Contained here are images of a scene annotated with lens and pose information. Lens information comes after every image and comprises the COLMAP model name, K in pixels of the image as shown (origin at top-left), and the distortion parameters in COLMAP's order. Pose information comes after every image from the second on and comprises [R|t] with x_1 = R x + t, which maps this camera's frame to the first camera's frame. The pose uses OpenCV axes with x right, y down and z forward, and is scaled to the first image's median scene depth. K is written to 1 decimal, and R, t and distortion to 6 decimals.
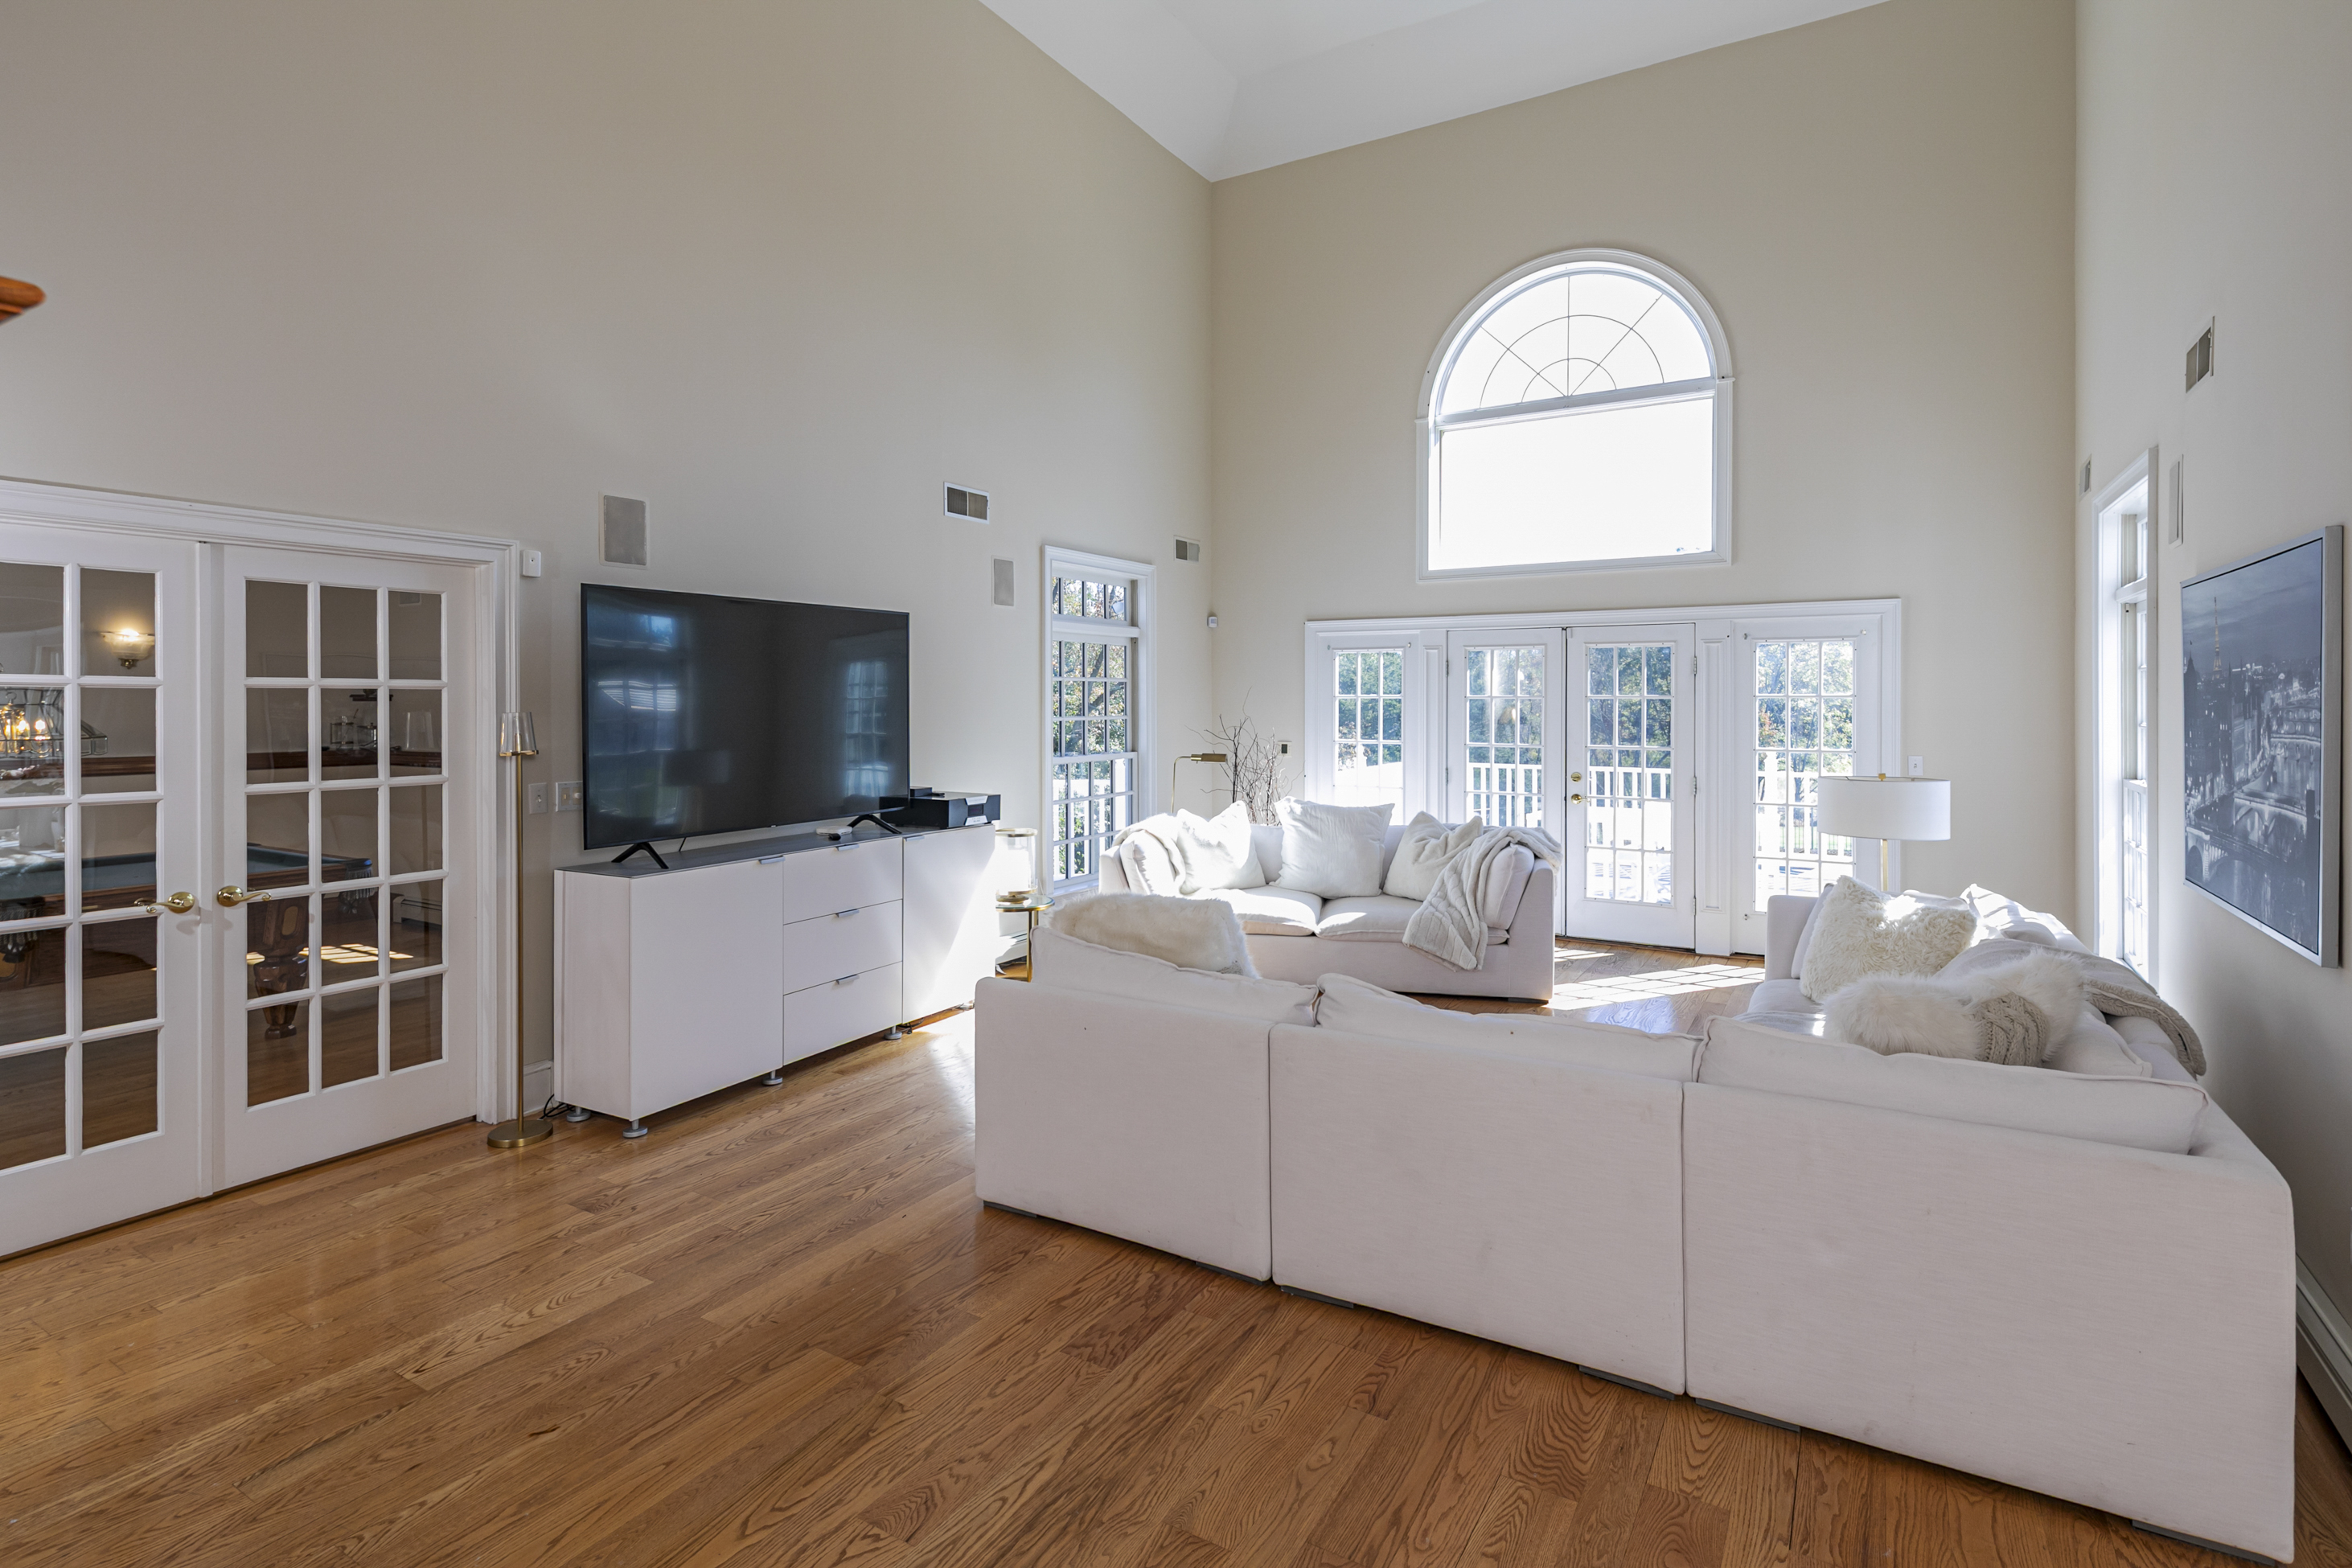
lens RADIAL K [[1172.4, 0, 1175.0], [0, 1172.4, 704.9], [0, 0, 1]] dist [0.000529, -0.000477]
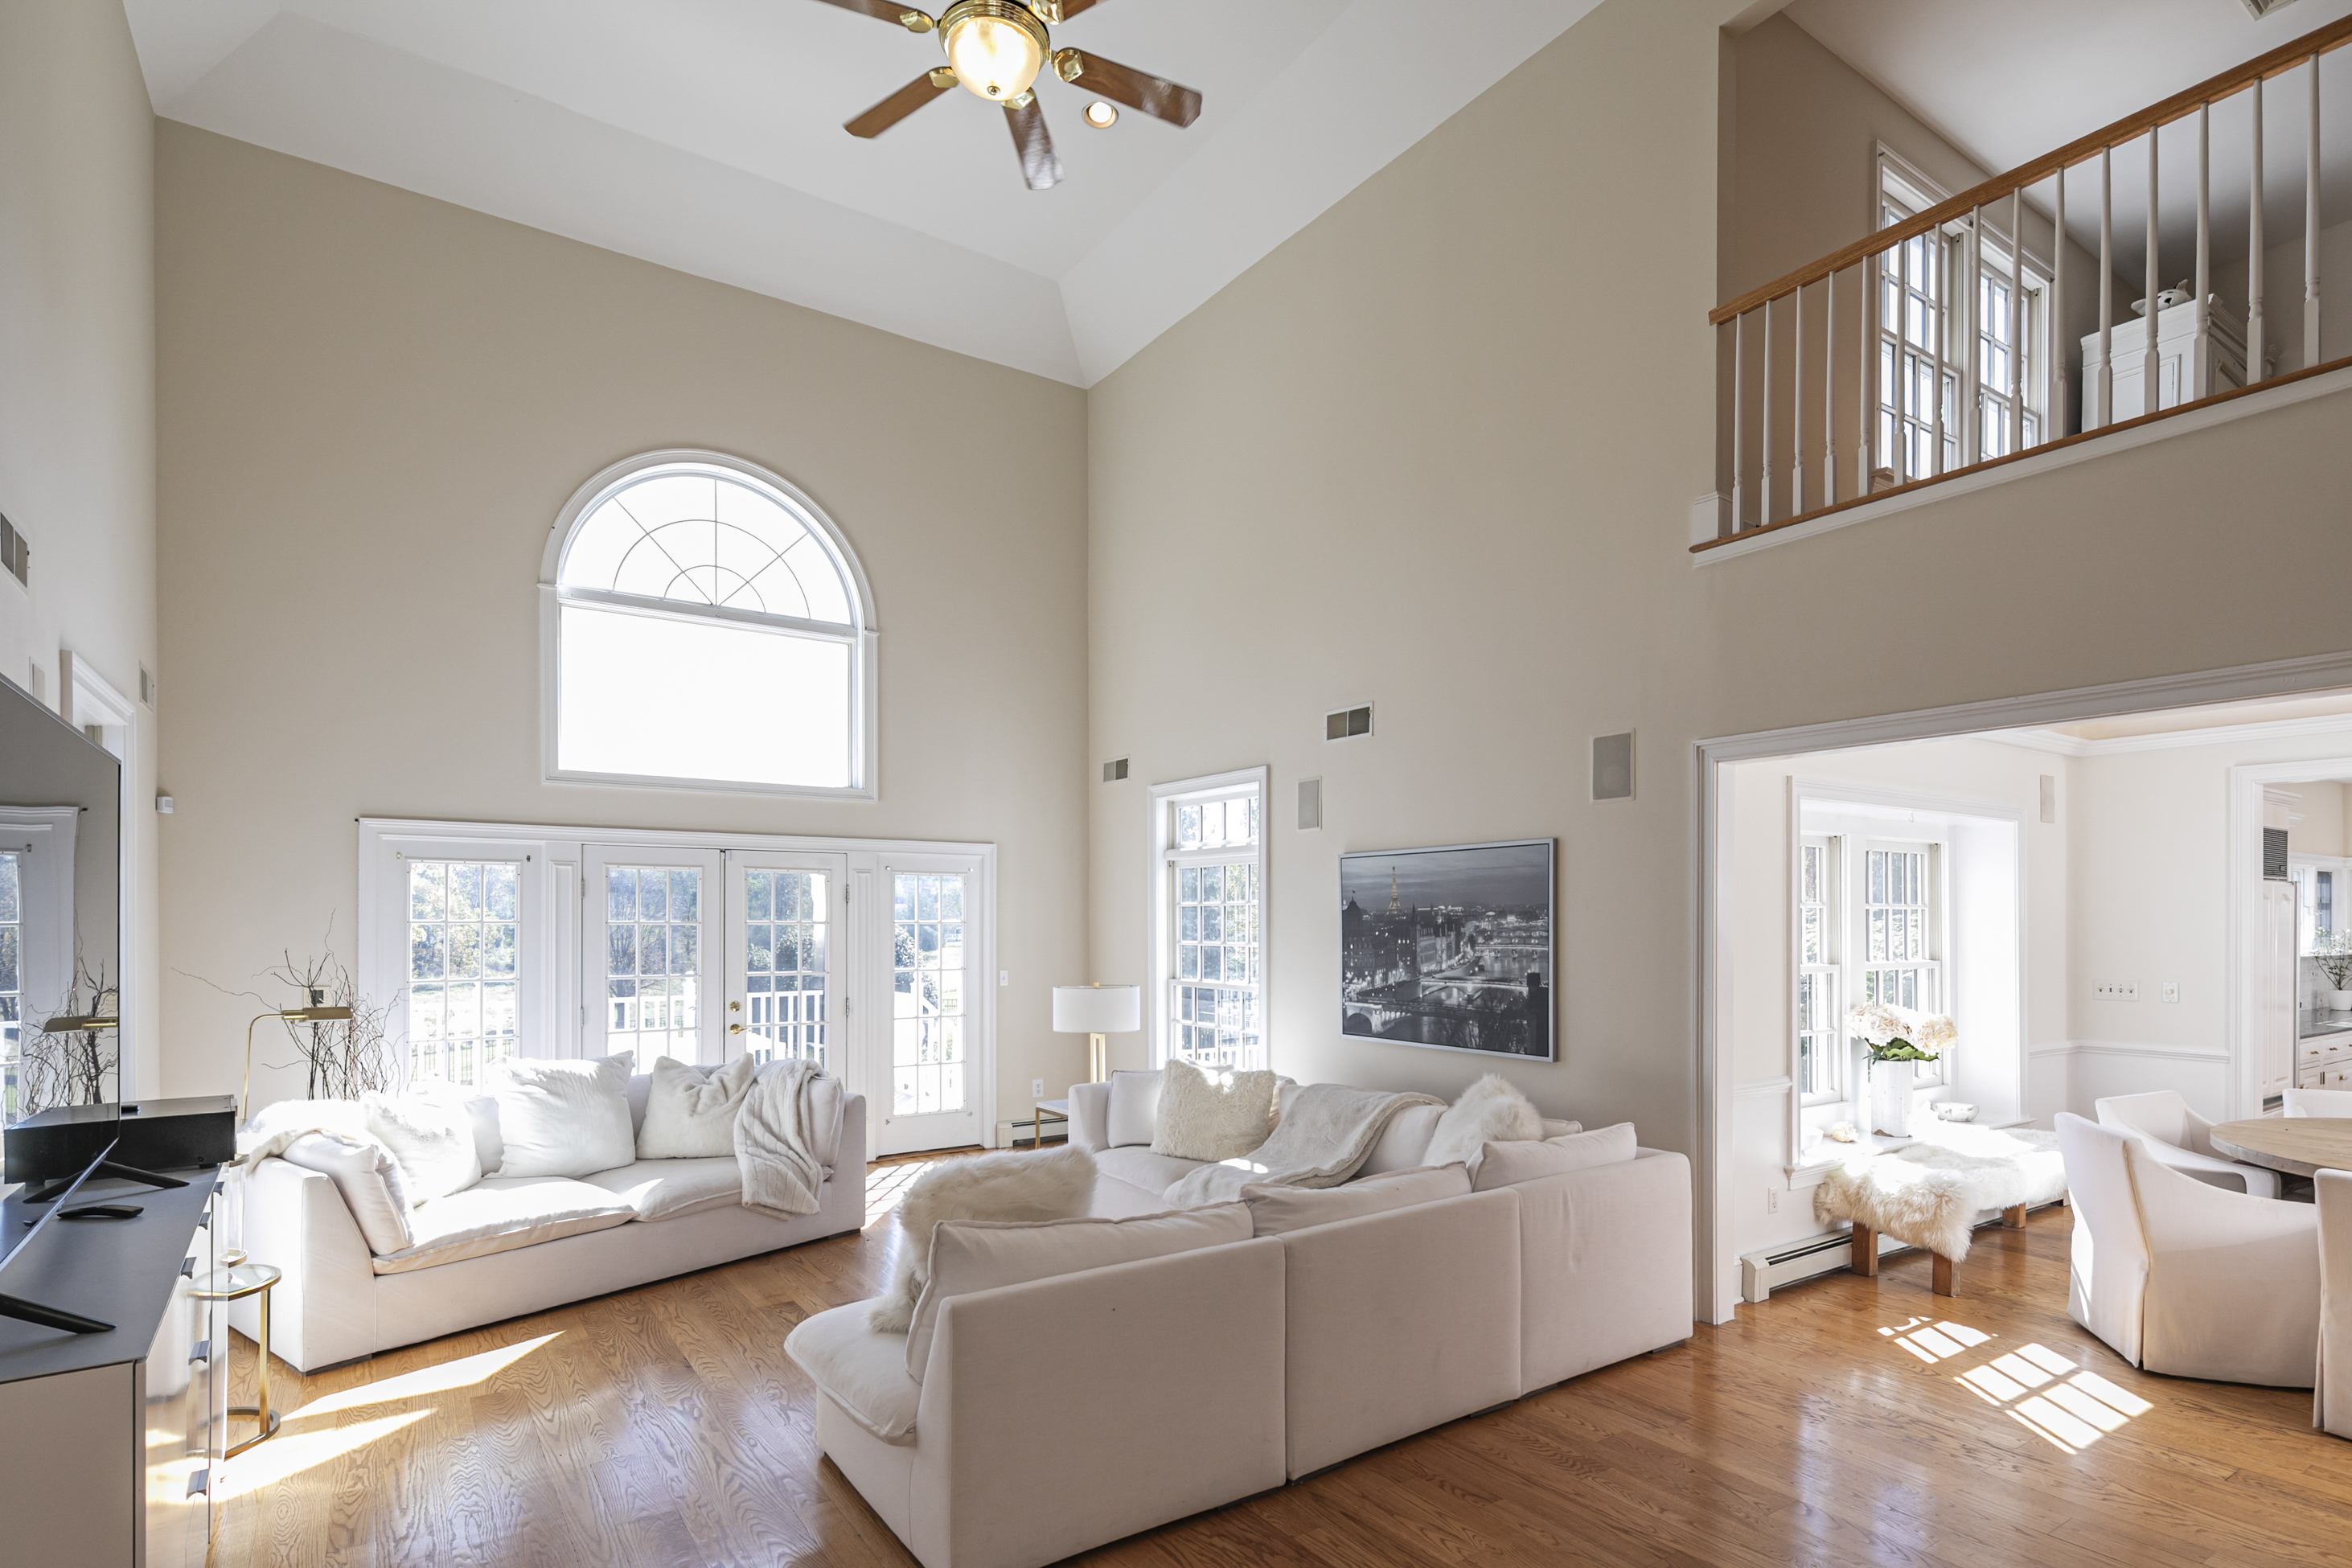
lens RADIAL K [[1163.9, 0, 1179.0], [0, 1163.9, 923.0], [0, 0, 1]] dist [0.042291, 0.000002]
pose [[0.409041, -0.003091, 0.912511, -0.408124], [0.007004, 0.999975, 0.000248, -0.004153], [-0.912489, 0.006290, 0.409052, 0.290086]]
